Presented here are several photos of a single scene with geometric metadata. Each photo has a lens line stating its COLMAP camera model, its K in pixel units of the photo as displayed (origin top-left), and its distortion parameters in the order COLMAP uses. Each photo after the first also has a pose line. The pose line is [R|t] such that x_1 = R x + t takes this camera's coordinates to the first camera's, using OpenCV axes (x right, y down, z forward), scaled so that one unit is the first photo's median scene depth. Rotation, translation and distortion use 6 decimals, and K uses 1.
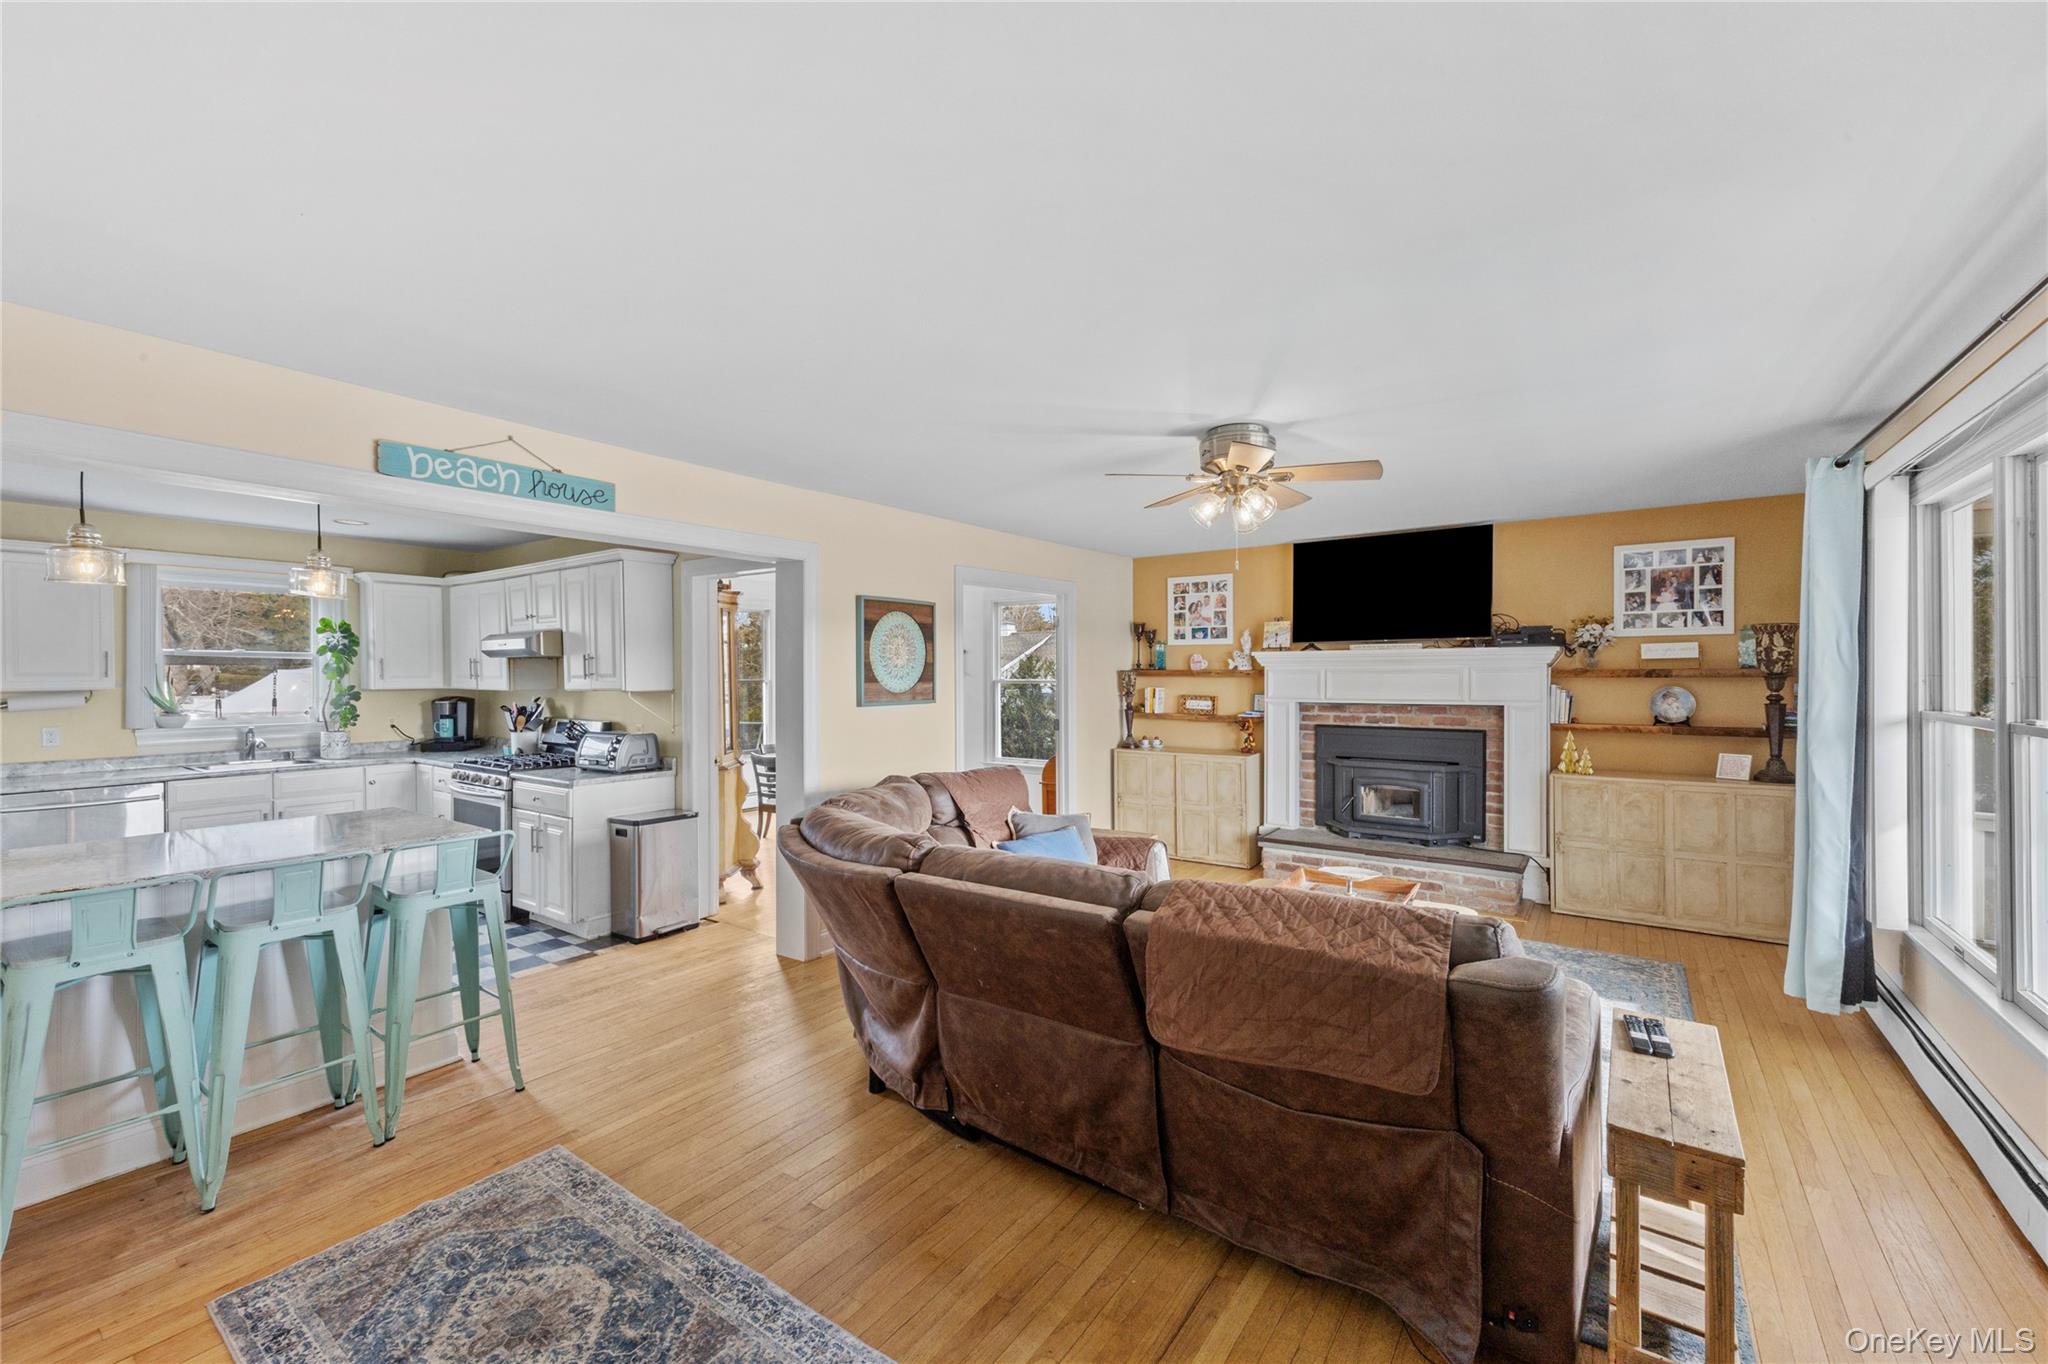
lens RADIAL K [[828.7, 0, 1024.2], [0, 828.7, 680.9], [0, 0, 1]] dist [0.012089, -0.000626]
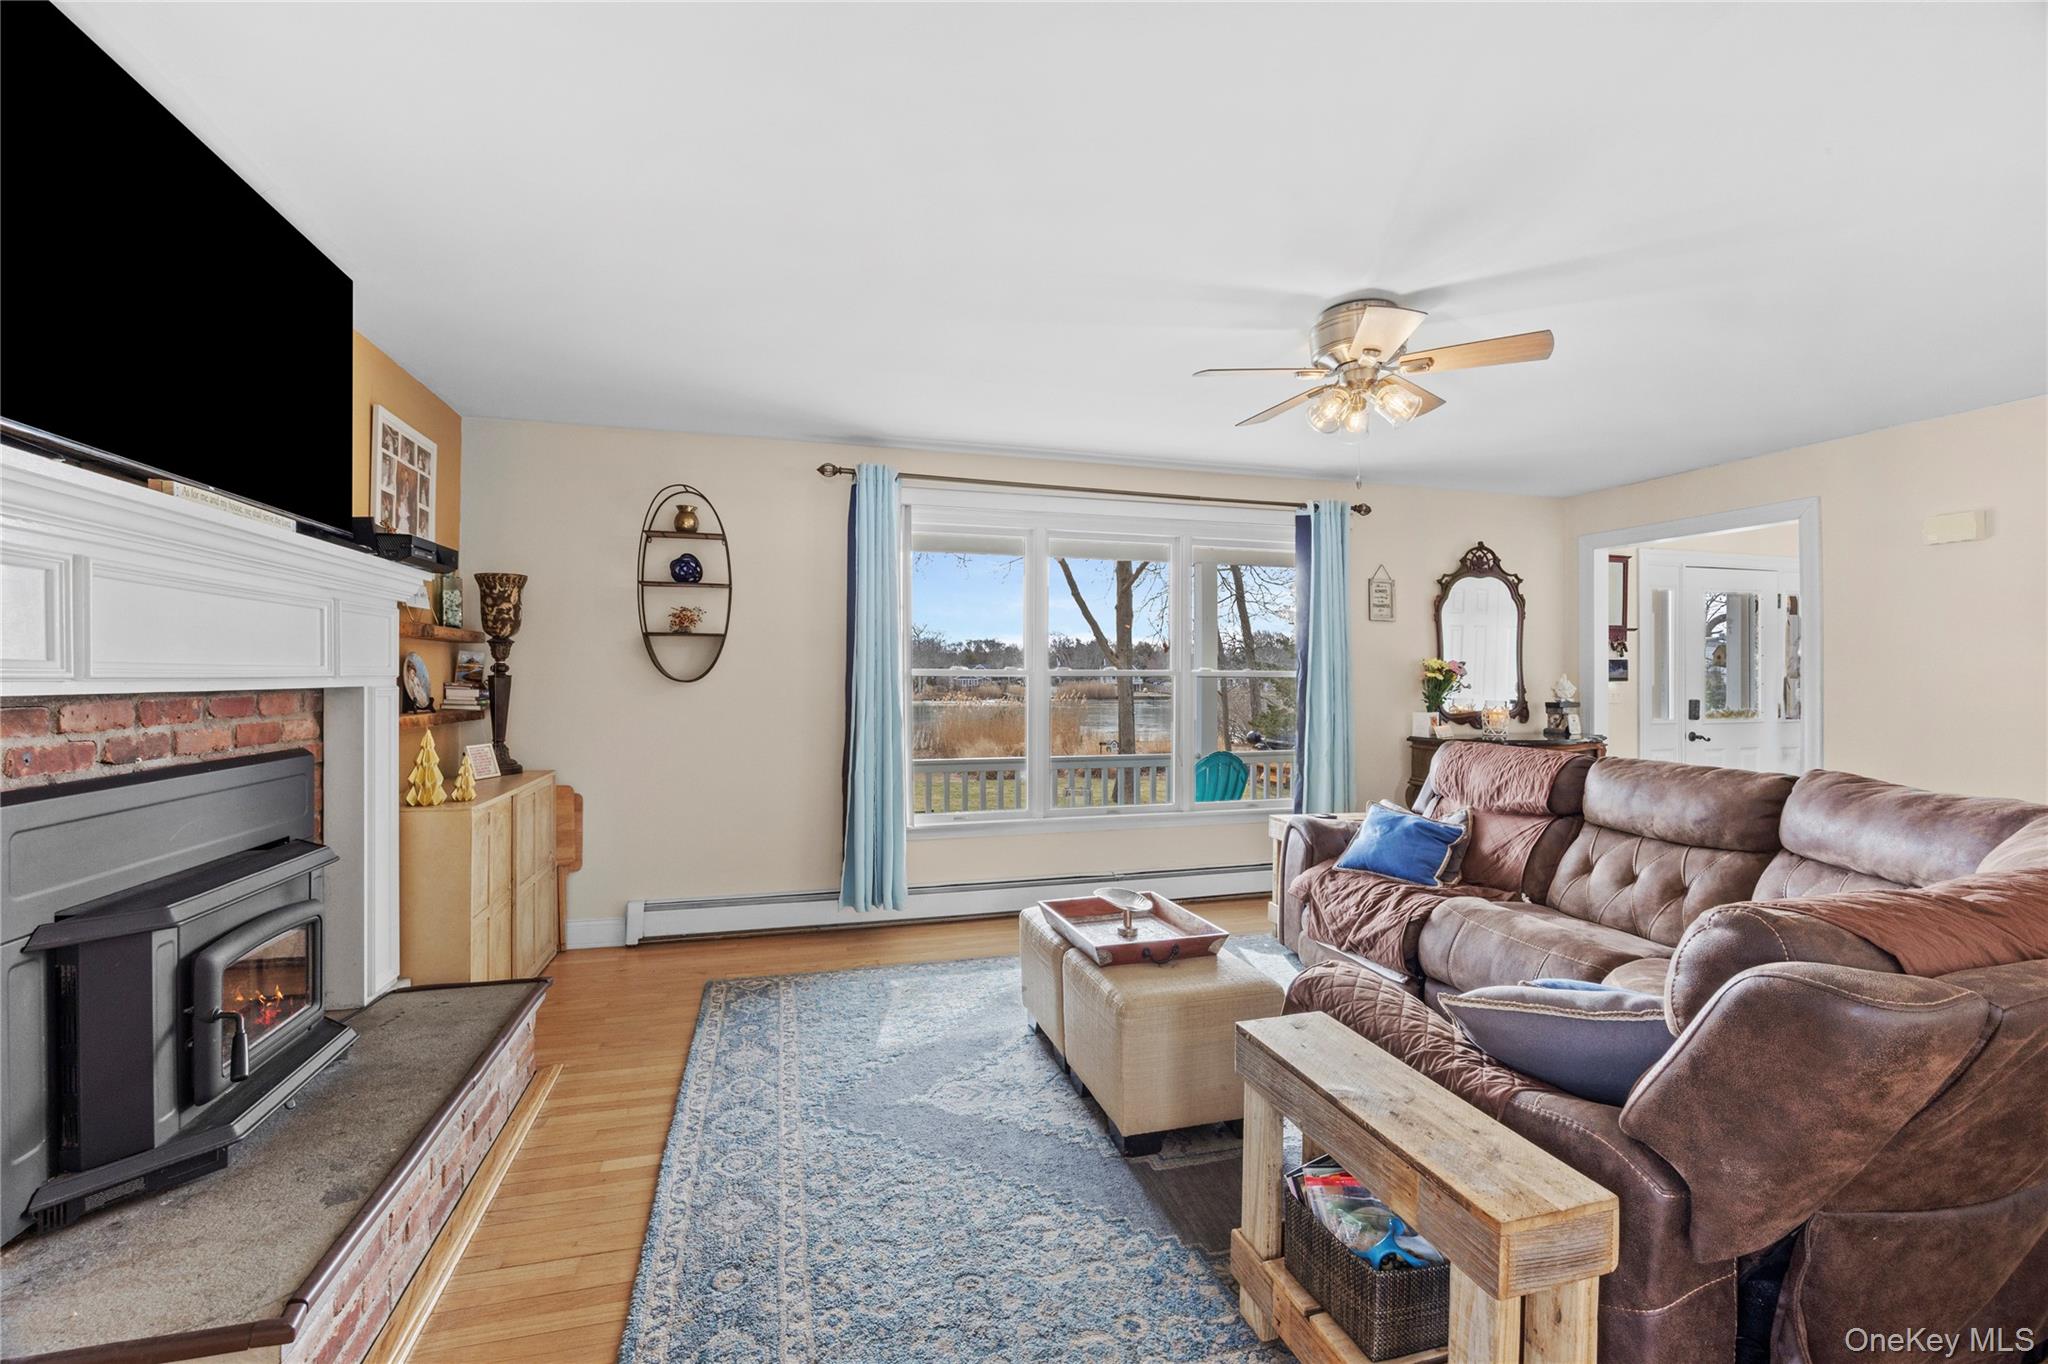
lens RADIAL K [[886.2, 0, 1032.0], [0, 886.2, 679.3], [0, 0, 1]] dist [-0.011440, 0.000410]
pose [[-0.787473, 0.001983, 0.616345, -0.013336], [0.008399, 0.999936, 0.007514, 0.025048], [-0.616291, 0.011094, -0.787440, 1.163759]]
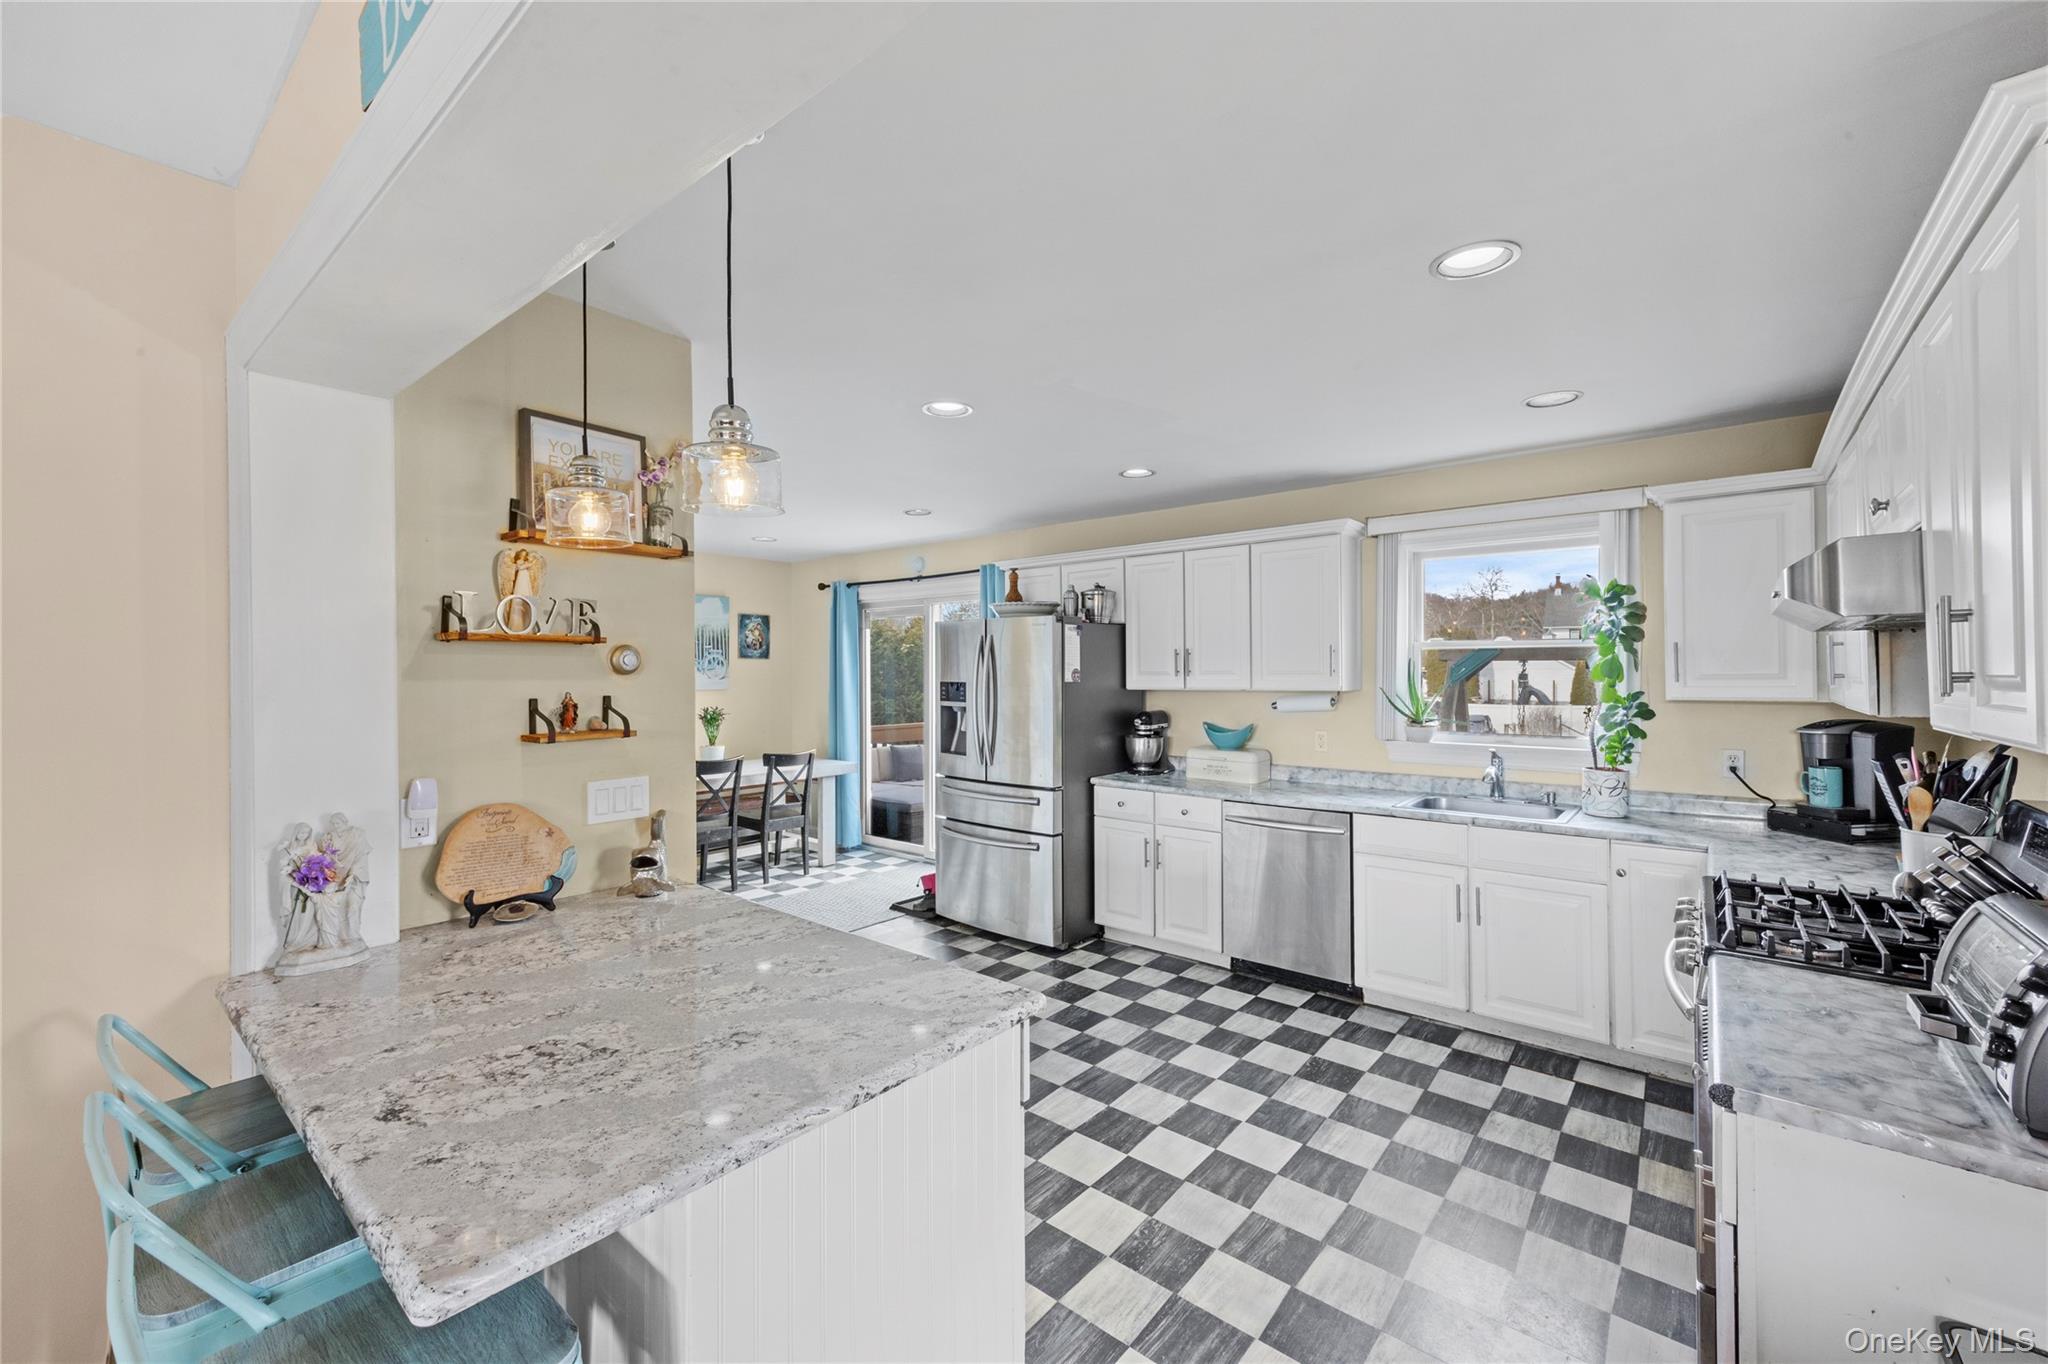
lens RADIAL K [[828.7, 0, 1012.4], [0, 828.7, 672.8], [0, 0, 1]] dist [0.012089, -0.000626]
pose [[-0.071931, 0.002431, -0.997407, -0.233376], [-0.005599, 0.999980, 0.002841, -0.007755], [0.997394, 0.005789, -0.071916, 0.705499]]
